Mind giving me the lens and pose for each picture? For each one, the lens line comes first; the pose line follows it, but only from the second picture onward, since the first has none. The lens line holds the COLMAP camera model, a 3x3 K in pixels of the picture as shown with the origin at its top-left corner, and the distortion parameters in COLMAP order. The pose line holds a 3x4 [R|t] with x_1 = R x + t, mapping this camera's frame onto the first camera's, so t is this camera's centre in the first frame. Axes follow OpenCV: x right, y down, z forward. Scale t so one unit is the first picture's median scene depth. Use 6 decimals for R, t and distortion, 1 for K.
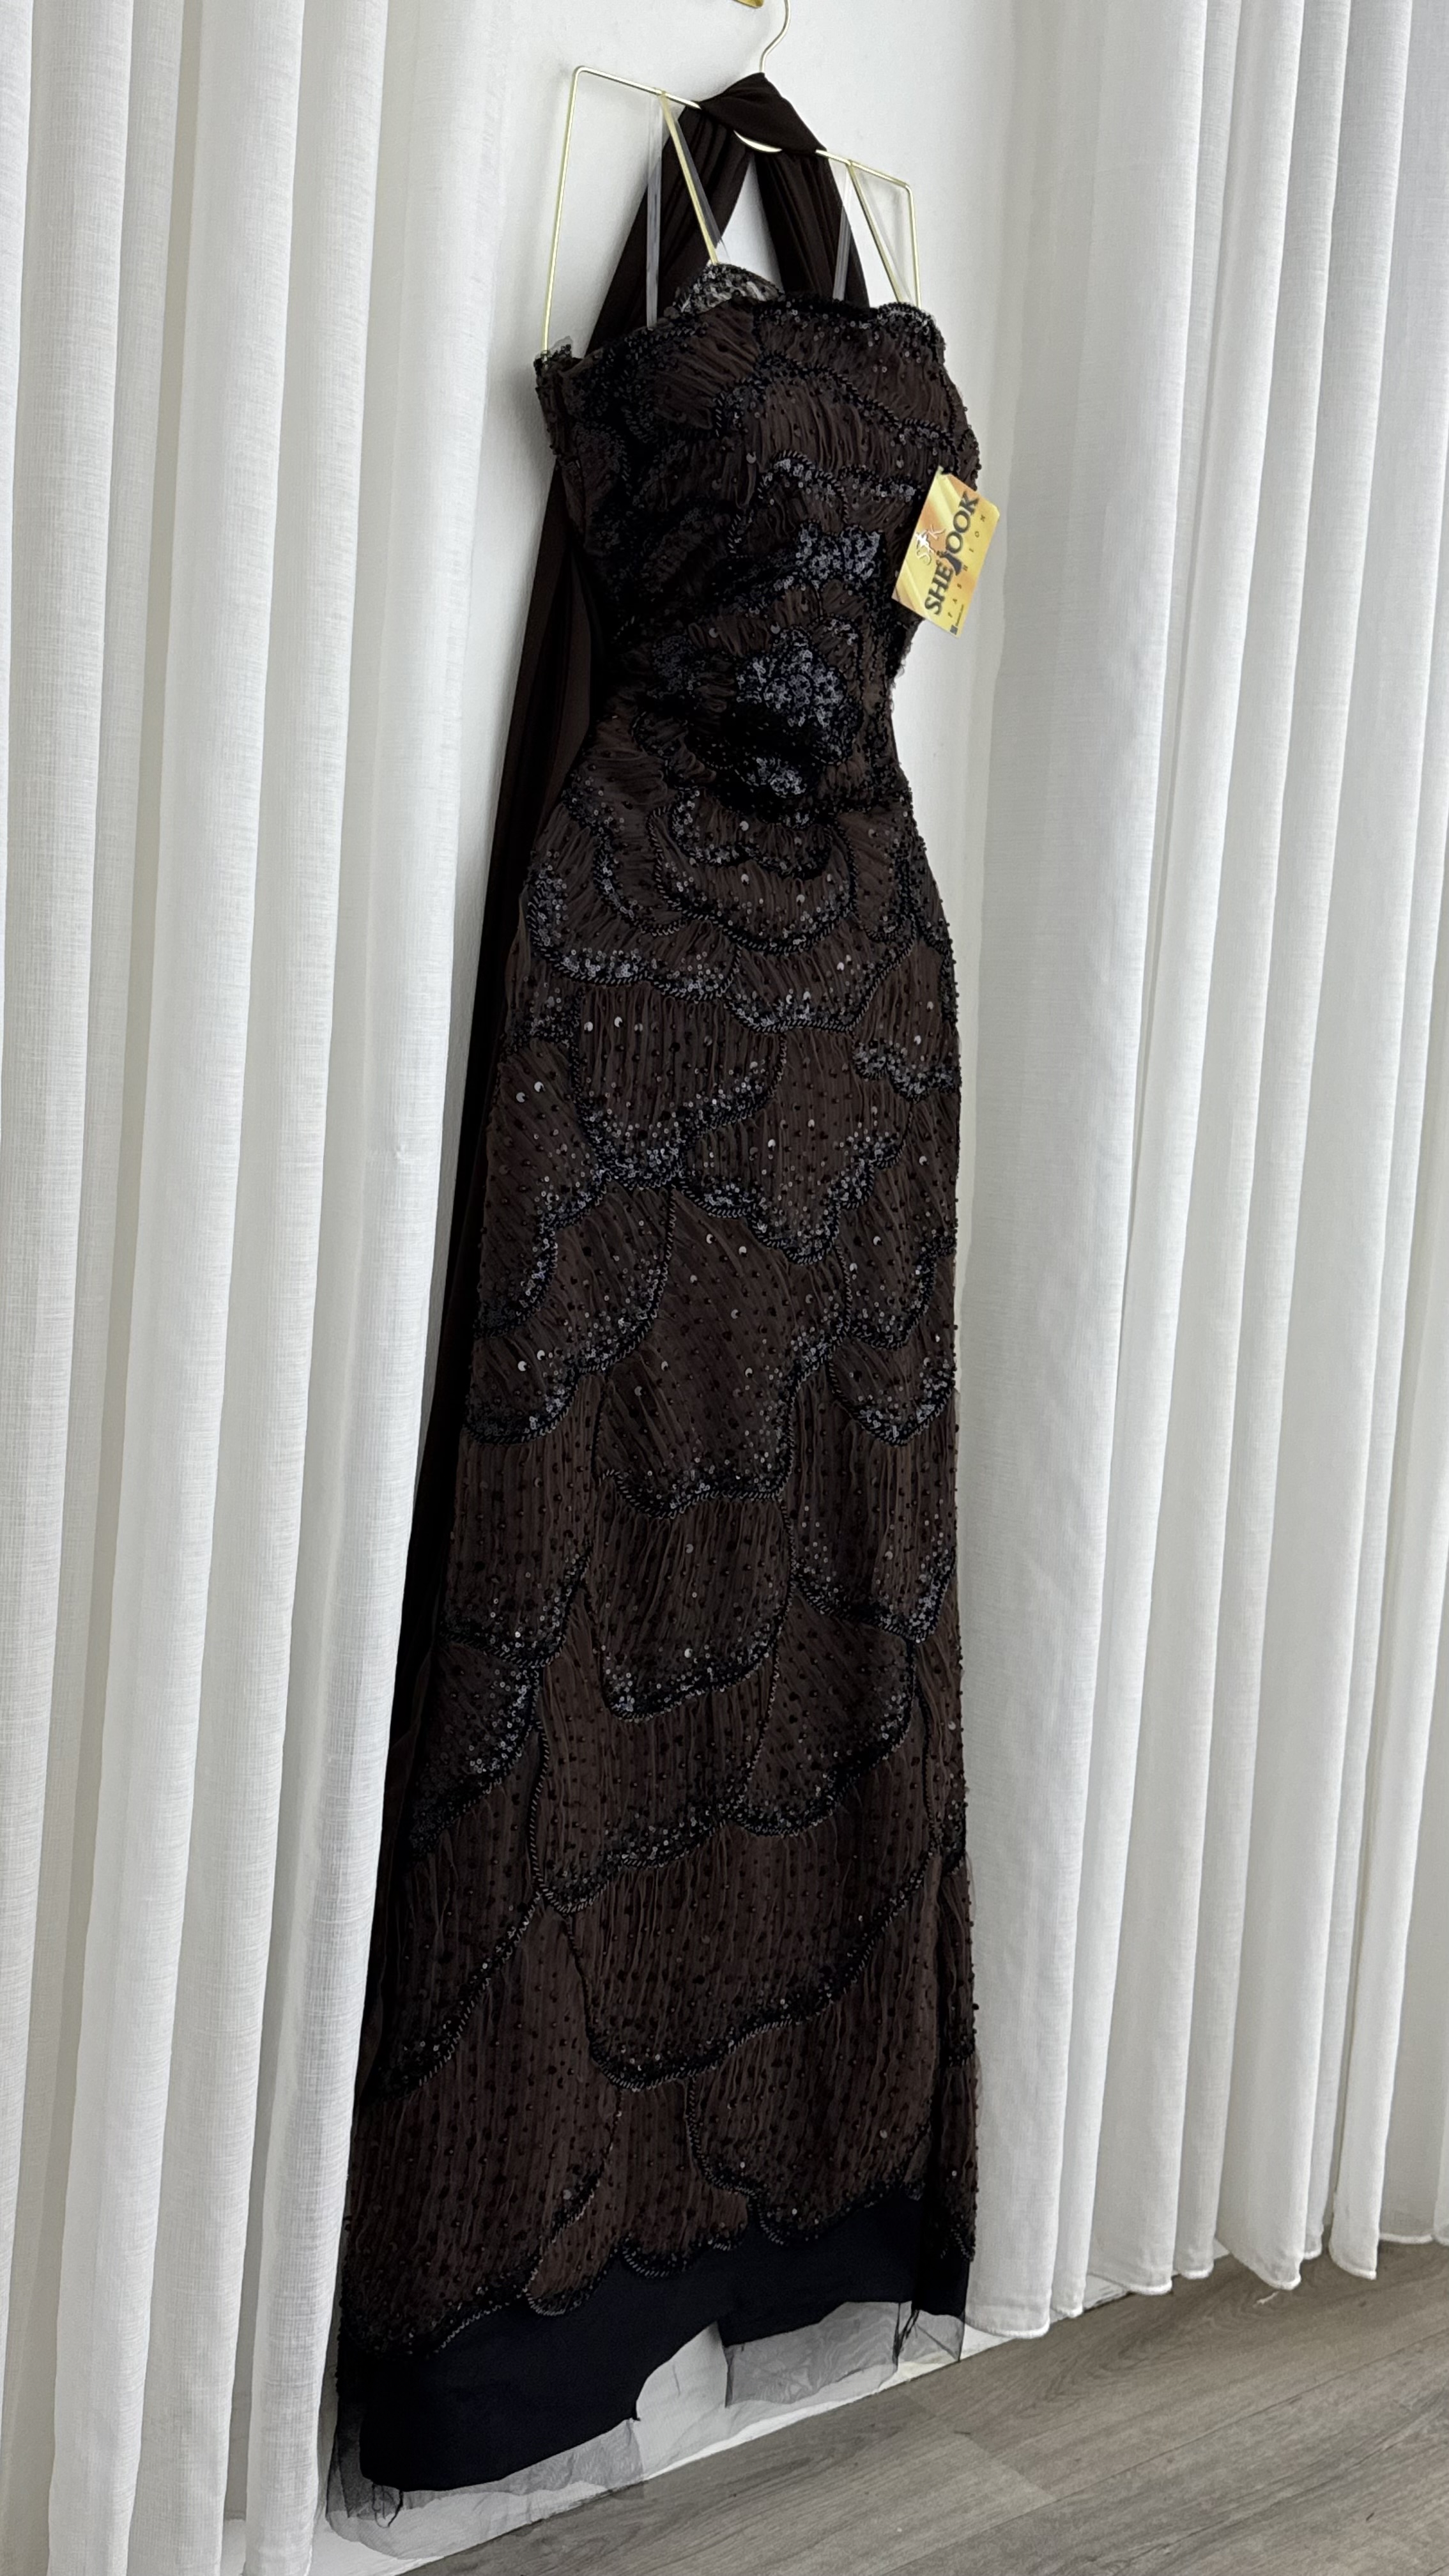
lens RADIAL K [[2542.5, 0, 740.1], [0, 2542.5, 1291.2], [0, 0, 1]] dist [0.184781, -0.398304]
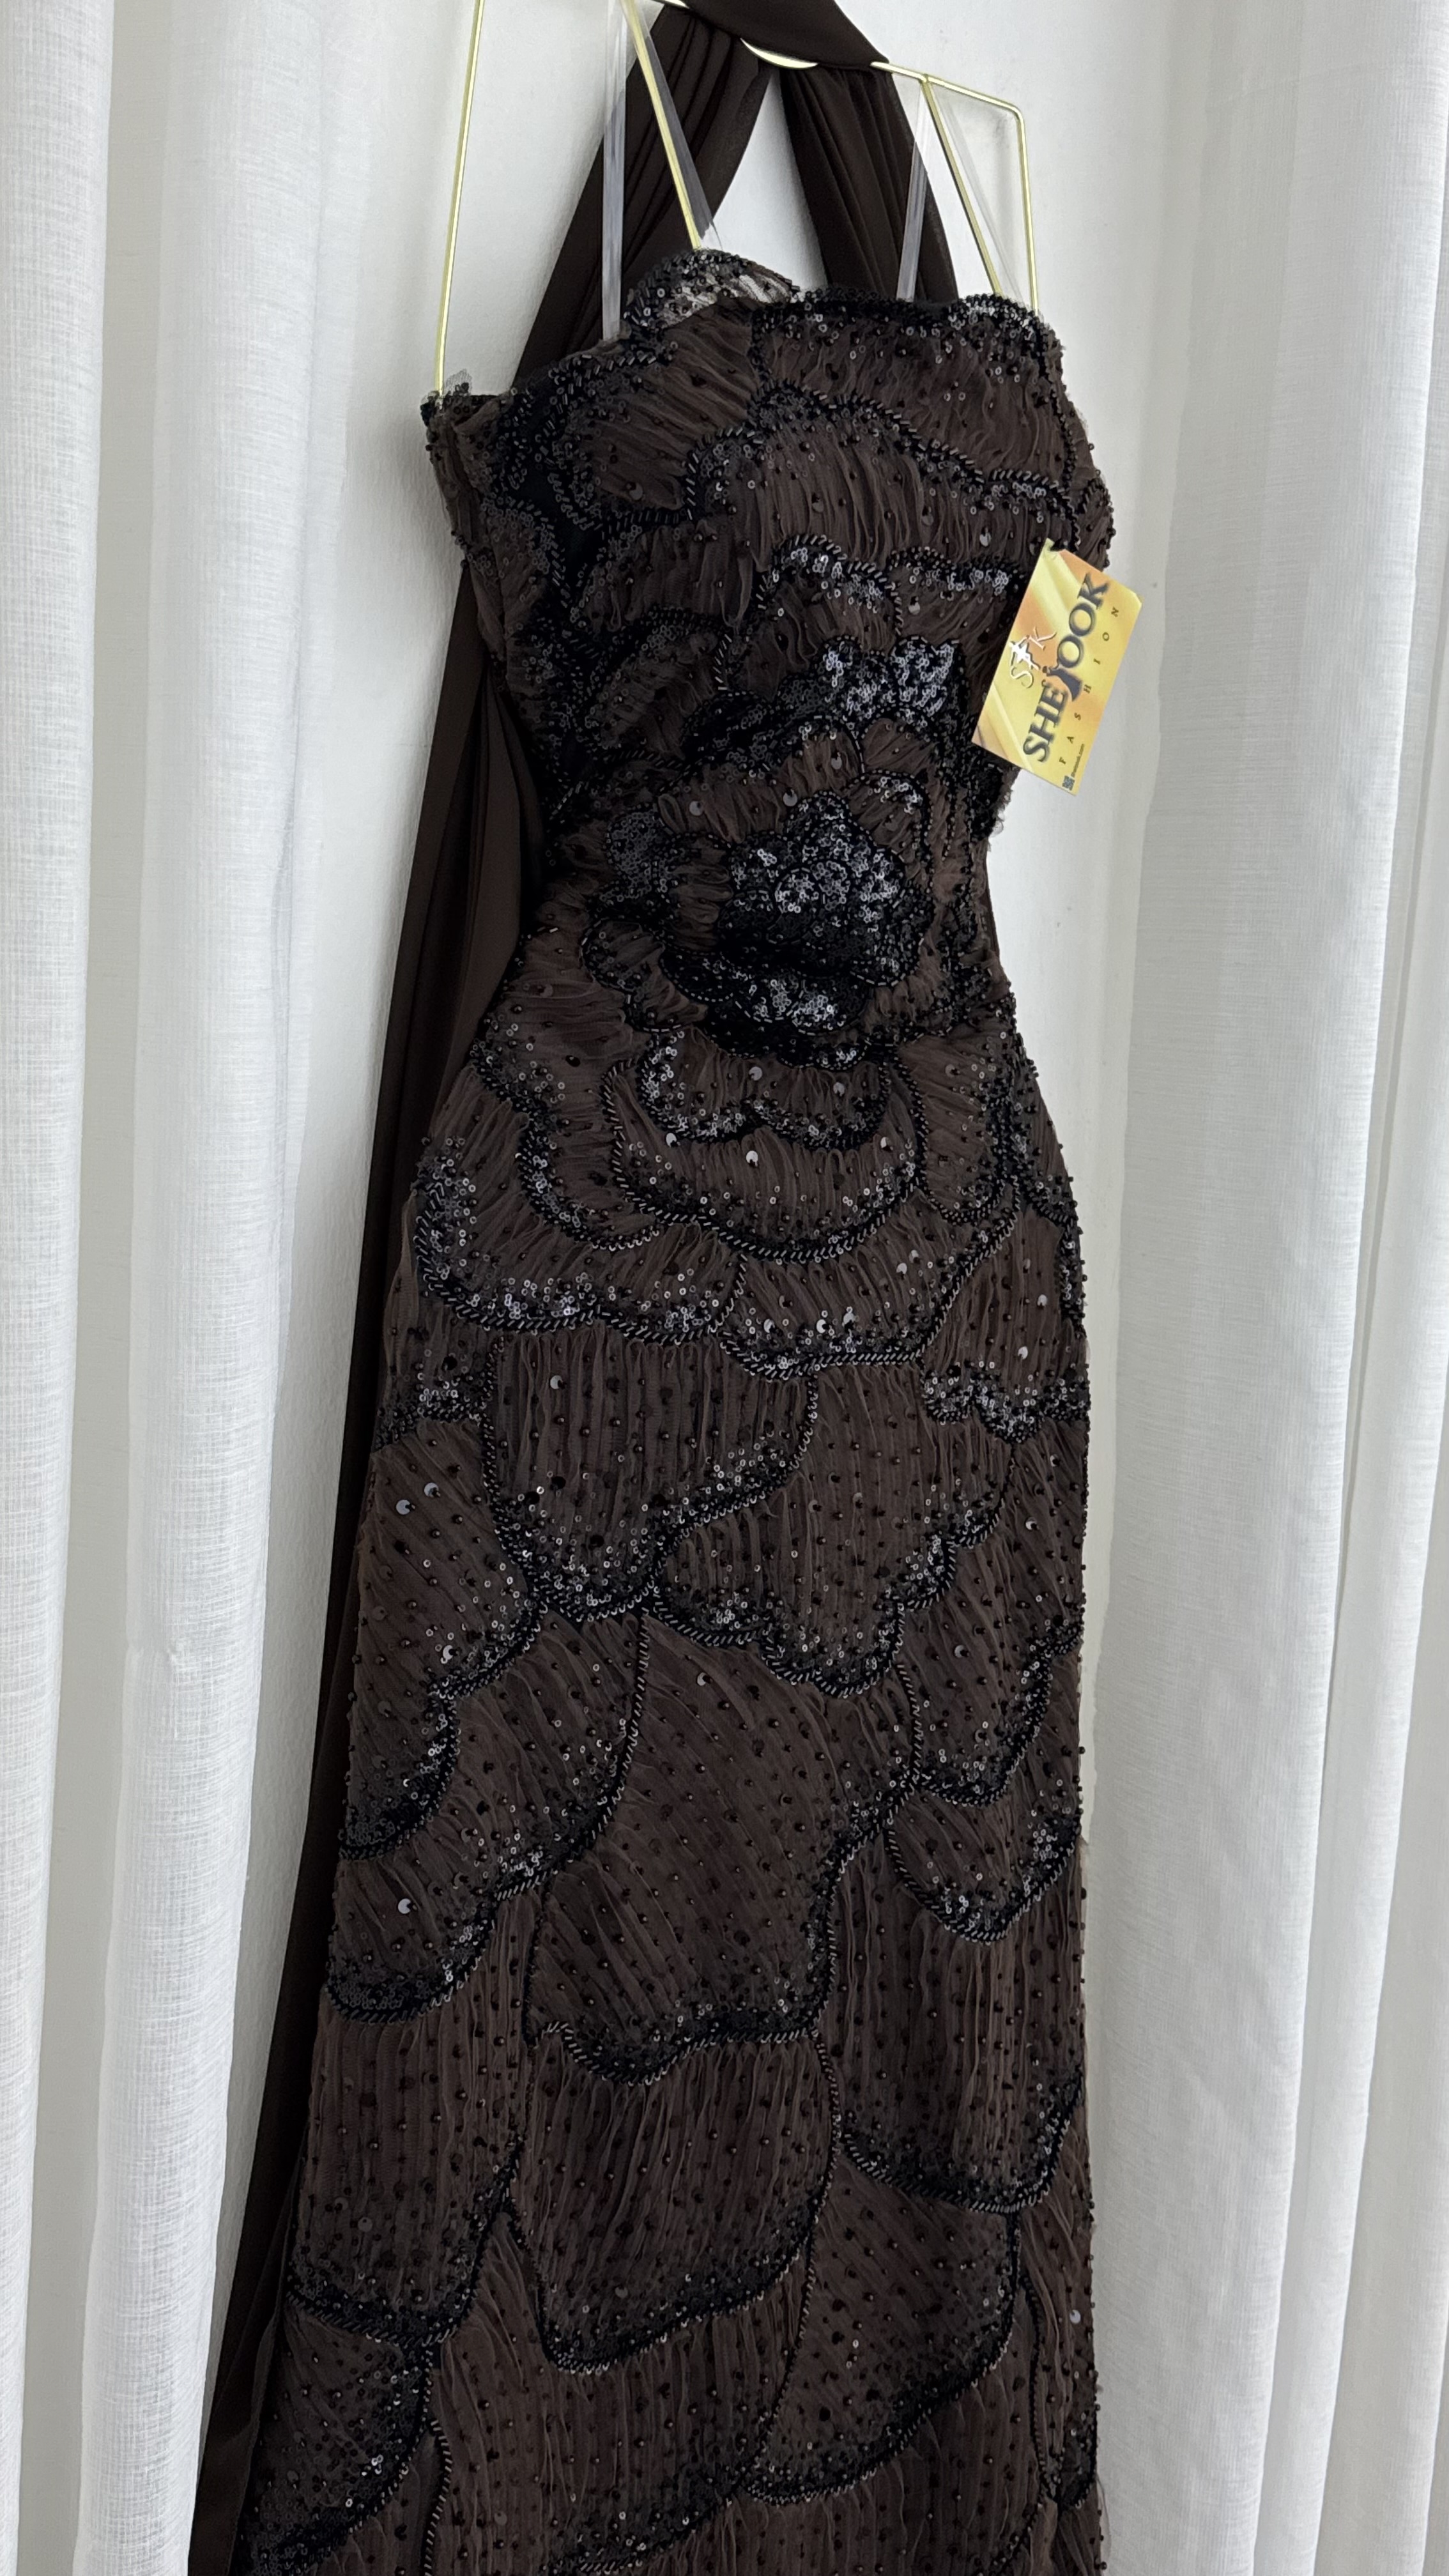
lens RADIAL K [[2551.0, 0, 728.8], [0, 2551.0, 1295.1], [0, 0, 1]] dist [0.185380, -0.428063]
pose [[0.995367, 0.006158, -0.095949, 0.060272], [-0.002644, 0.999323, 0.036707, -0.148430], [0.096110, -0.036283, 0.994709, 0.321086]]
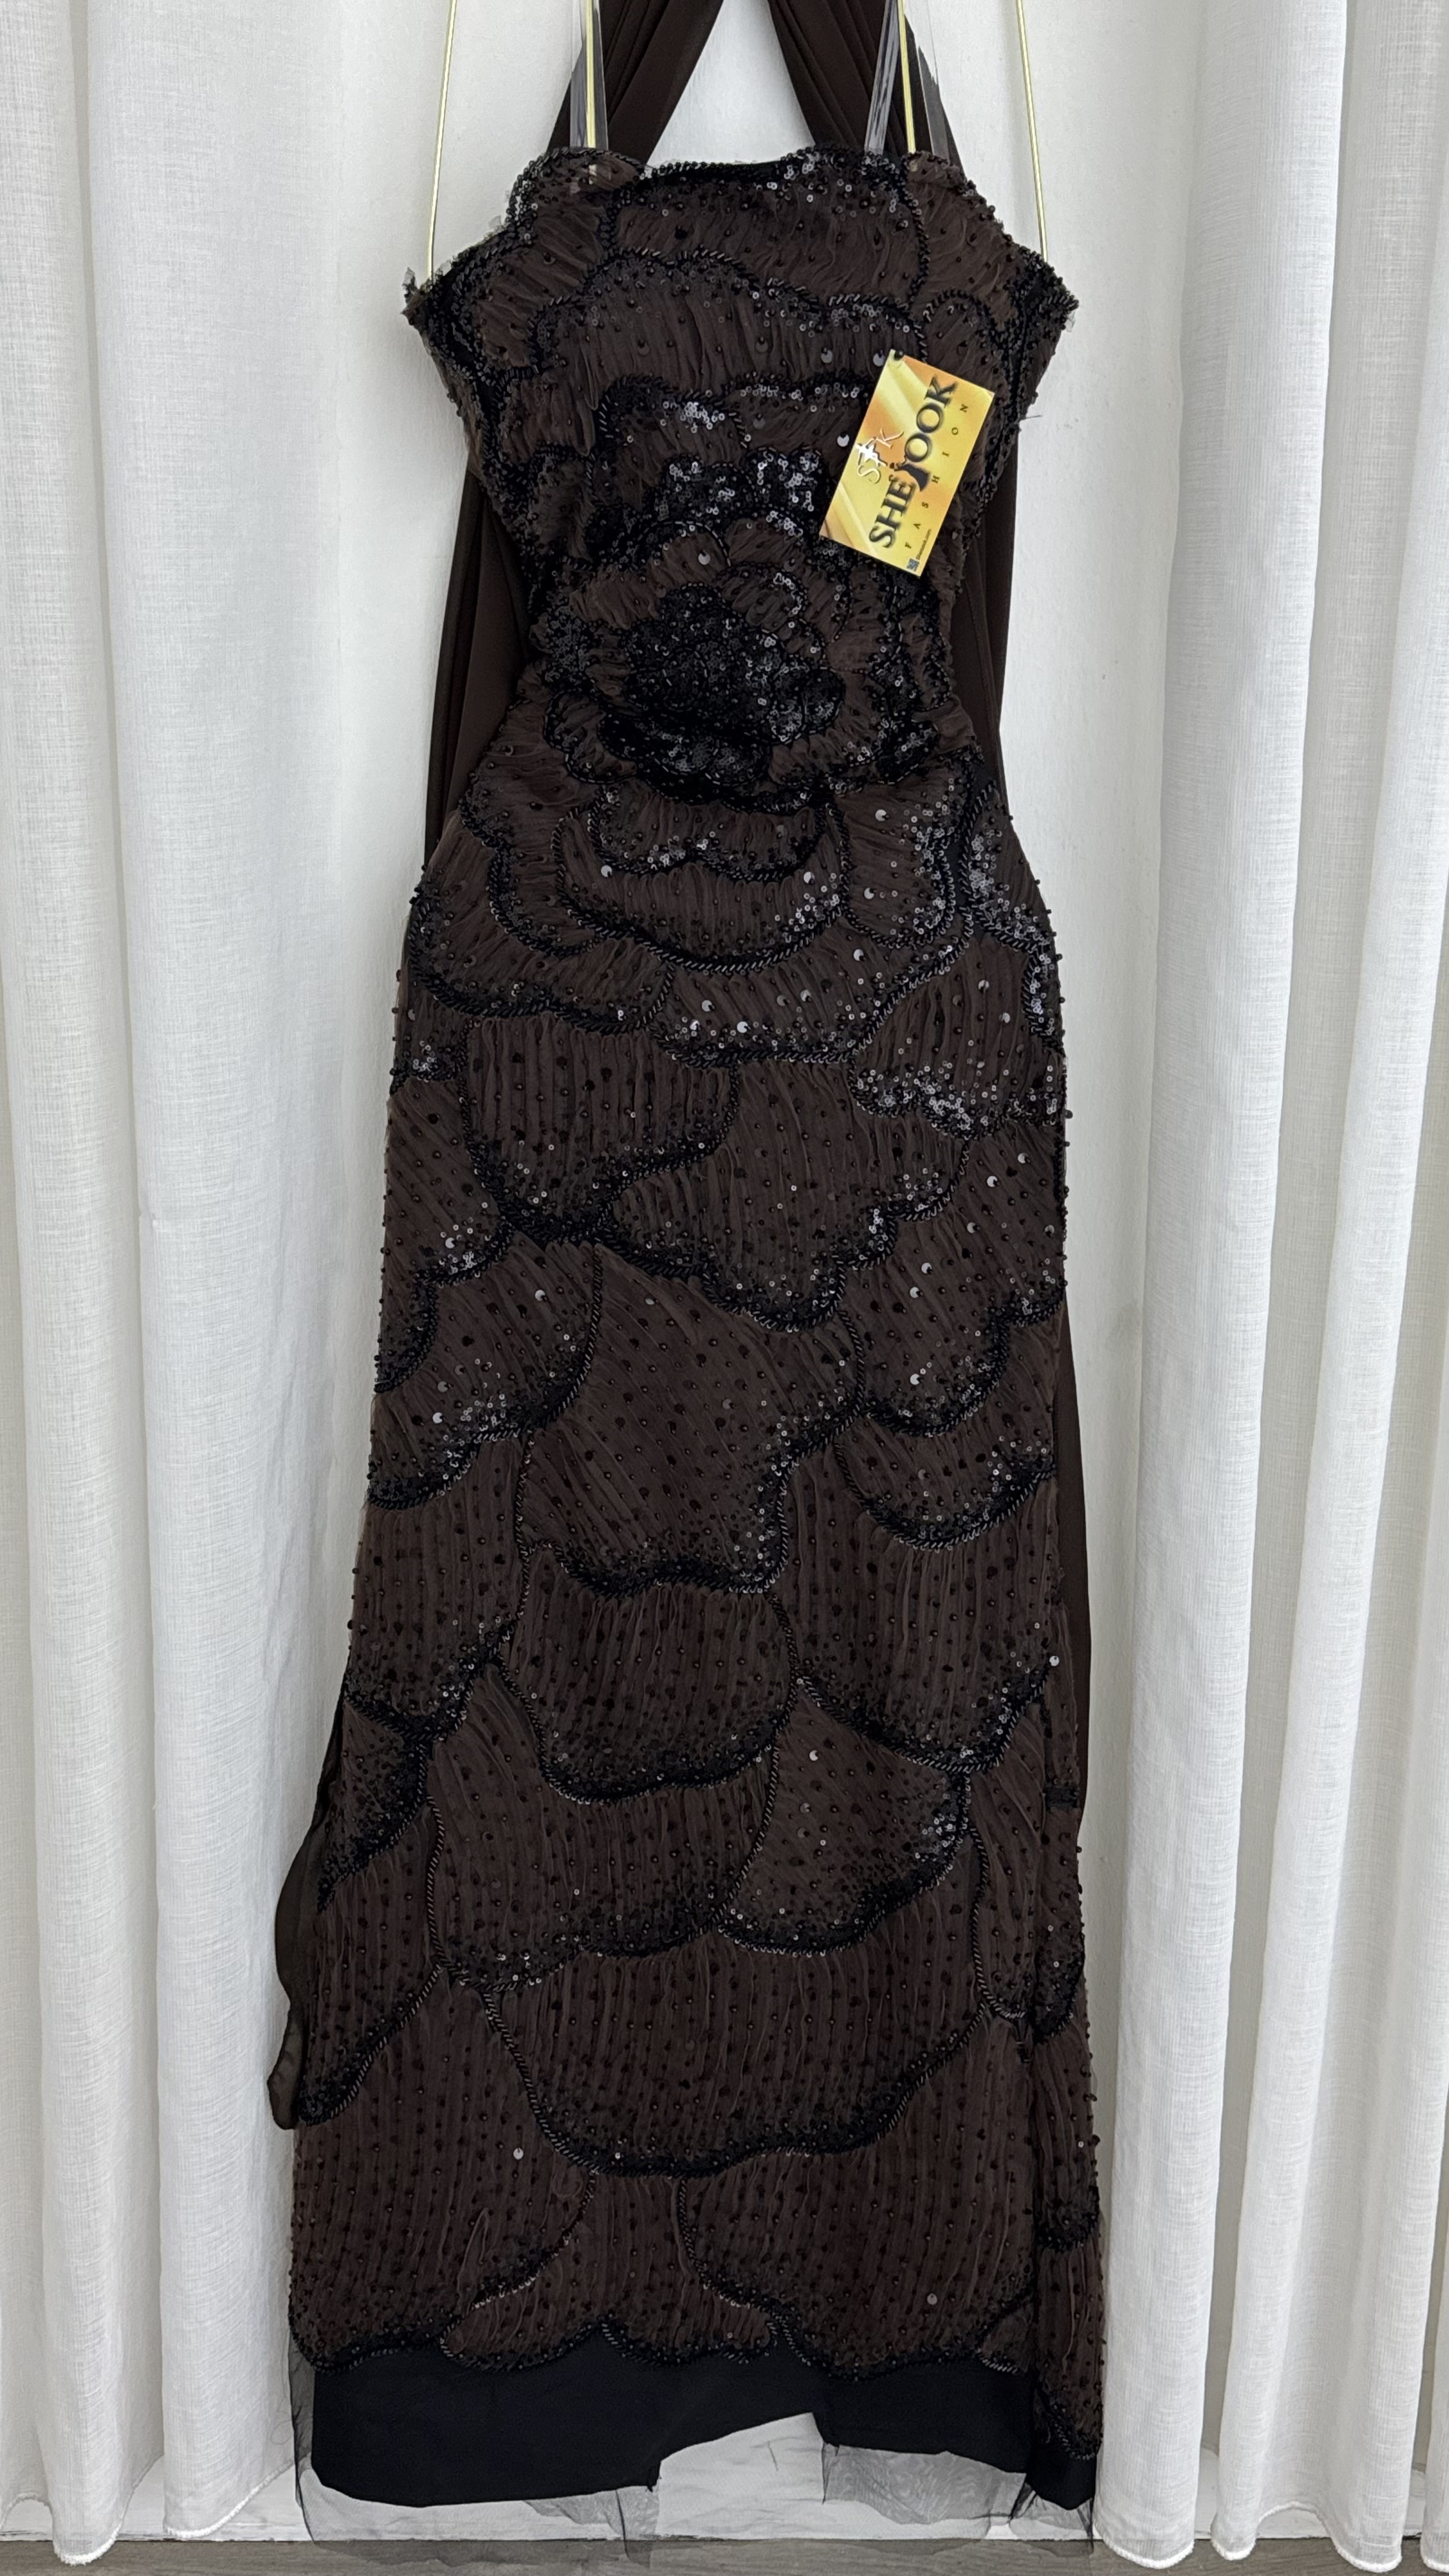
lens RADIAL K [[2551.0, 0, 728.8], [0, 2551.0, 1295.1], [0, 0, 1]] dist [0.185380, -0.428063]
pose [[0.788673, 0.122169, -0.602552, 0.535285], [-0.029088, 0.986376, 0.161917, -0.164372], [0.614124, -0.110172, 0.781482, 0.332311]]
